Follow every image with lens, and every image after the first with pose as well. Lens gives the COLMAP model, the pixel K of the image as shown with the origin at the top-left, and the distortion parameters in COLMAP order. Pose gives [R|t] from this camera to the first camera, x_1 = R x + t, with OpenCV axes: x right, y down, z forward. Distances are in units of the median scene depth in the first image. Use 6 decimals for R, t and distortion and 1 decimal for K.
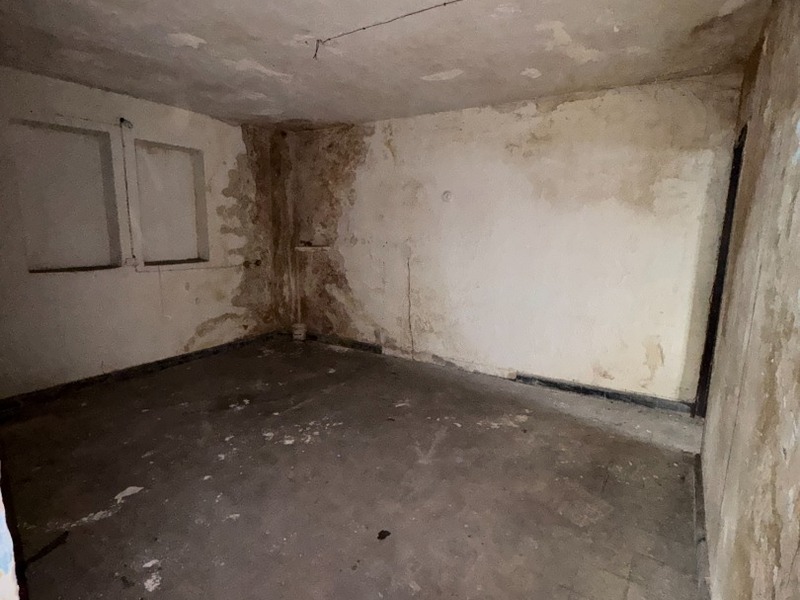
lens RADIAL K [[425.0, 0, 399.8], [0, 425.0, 299.8], [0, 0, 1]] dist [-0.009202, 0.001603]
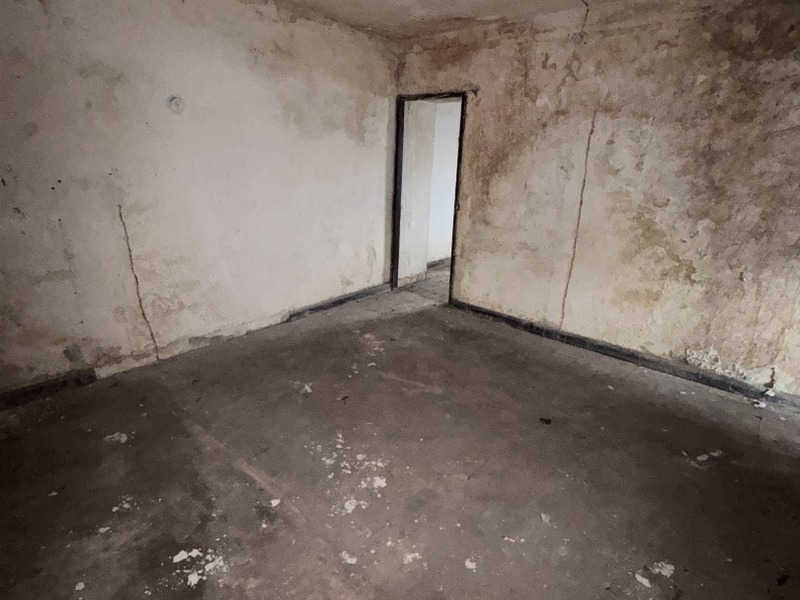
lens RADIAL K [[425.0, 0, 399.6], [0, 425.0, 302.0], [0, 0, 1]] dist [-0.009202, 0.001603]
pose [[0.143054, -0.324968, 0.934843, -0.630632], [0.137118, 0.941956, 0.306458, -0.120190], [-0.980170, 0.084344, 0.179310, 0.631762]]
